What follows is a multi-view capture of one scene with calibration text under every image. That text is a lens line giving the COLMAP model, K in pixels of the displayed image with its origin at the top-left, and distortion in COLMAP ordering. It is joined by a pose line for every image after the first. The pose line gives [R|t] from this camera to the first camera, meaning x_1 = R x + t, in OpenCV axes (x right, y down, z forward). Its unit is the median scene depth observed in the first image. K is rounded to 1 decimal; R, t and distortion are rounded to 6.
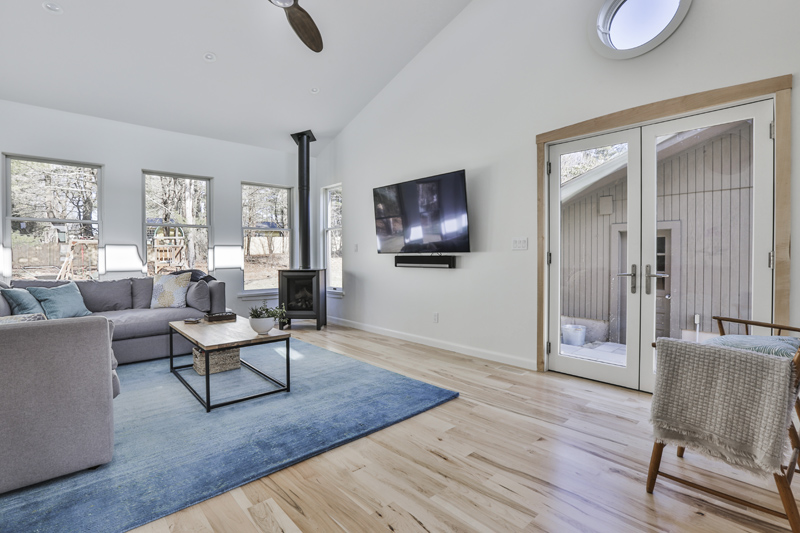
lens RADIAL K [[380.5, 0, 396.3], [0, 380.5, 264.9], [0, 0, 1]] dist [-0.010454, 0.000521]
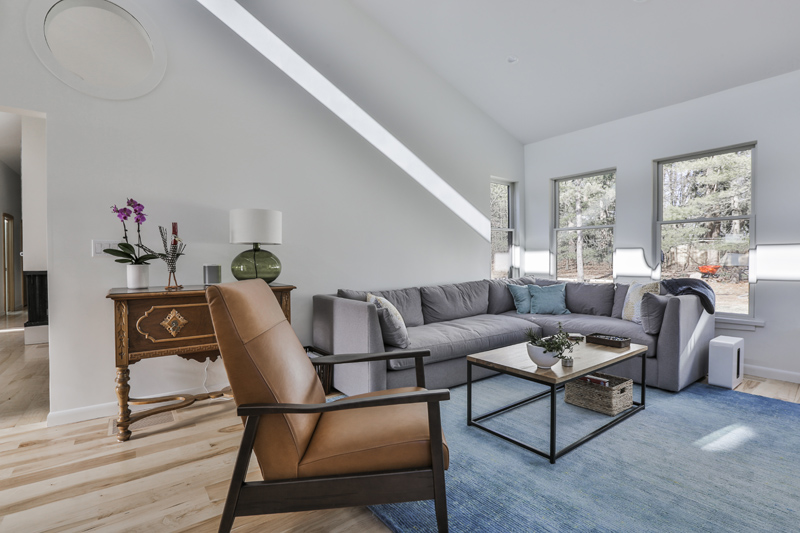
lens RADIAL K [[380.5, 0, 394.8], [0, 380.5, 267.2], [0, 0, 1]] dist [-0.010454, 0.000521]
pose [[-0.077665, 0.019860, -0.996782, 0.197064], [-0.021076, 0.999545, 0.021557, -0.010716], [0.996757, 0.022683, -0.077212, 0.381738]]
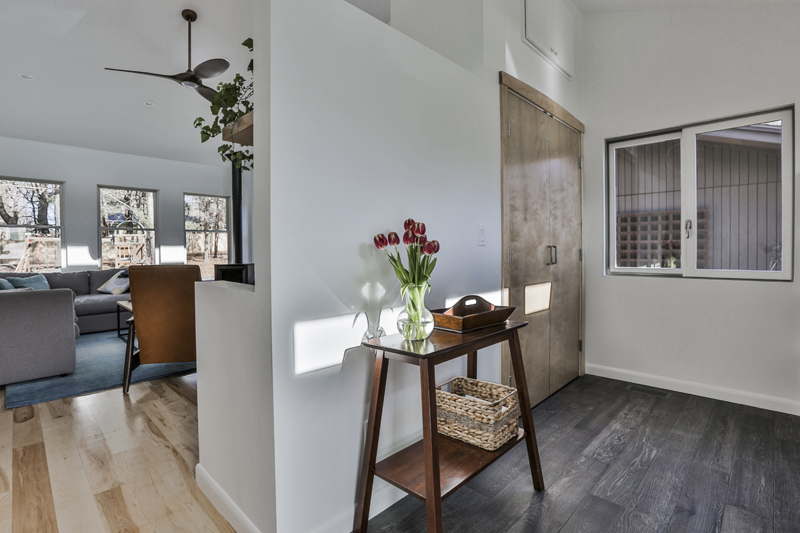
lens RADIAL K [[380.5, 0, 401.9], [0, 380.5, 260.0], [0, 0, 1]] dist [-0.010454, 0.000521]
pose [[0.997028, -0.006762, 0.076743, 0.186198], [0.006912, 0.999975, -0.001685, 0.004453], [-0.076730, 0.002211, 0.997049, -0.255676]]
